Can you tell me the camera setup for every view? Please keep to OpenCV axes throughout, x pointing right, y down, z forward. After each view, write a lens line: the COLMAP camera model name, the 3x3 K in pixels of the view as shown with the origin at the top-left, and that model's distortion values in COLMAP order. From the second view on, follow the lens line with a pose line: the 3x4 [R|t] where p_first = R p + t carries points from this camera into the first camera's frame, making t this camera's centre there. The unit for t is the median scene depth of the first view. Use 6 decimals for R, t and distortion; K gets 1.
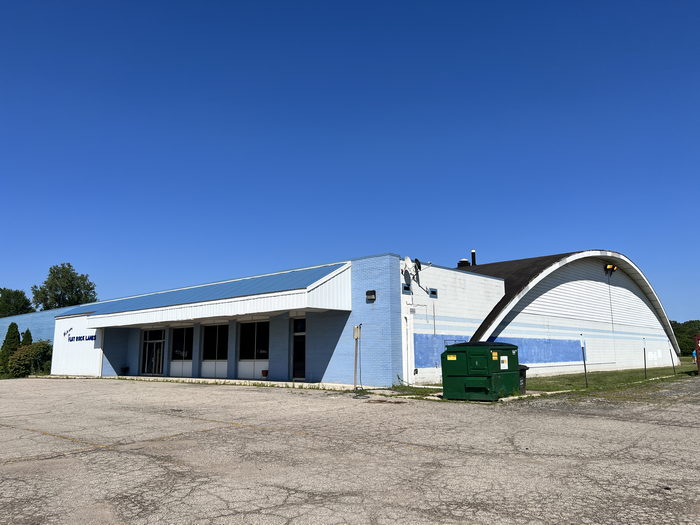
lens RADIAL K [[531.4, 0, 350.0], [0, 531.4, 262.5], [0, 0, 1]] dist [0.037979, -0.072708]
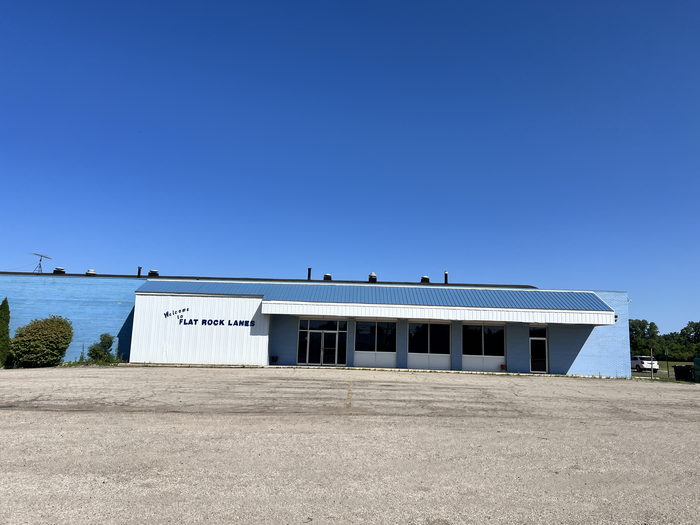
lens RADIAL K [[531.4, 0, 350.0], [0, 531.4, 262.5], [0, 0, 1]] dist [0.037979, -0.072708]
pose [[0.750832, 0.135356, 0.646475, -1.215114], [-0.149751, 0.988174, -0.032974, 0.051458], [-0.643293, -0.072052, 0.762222, 0.240501]]
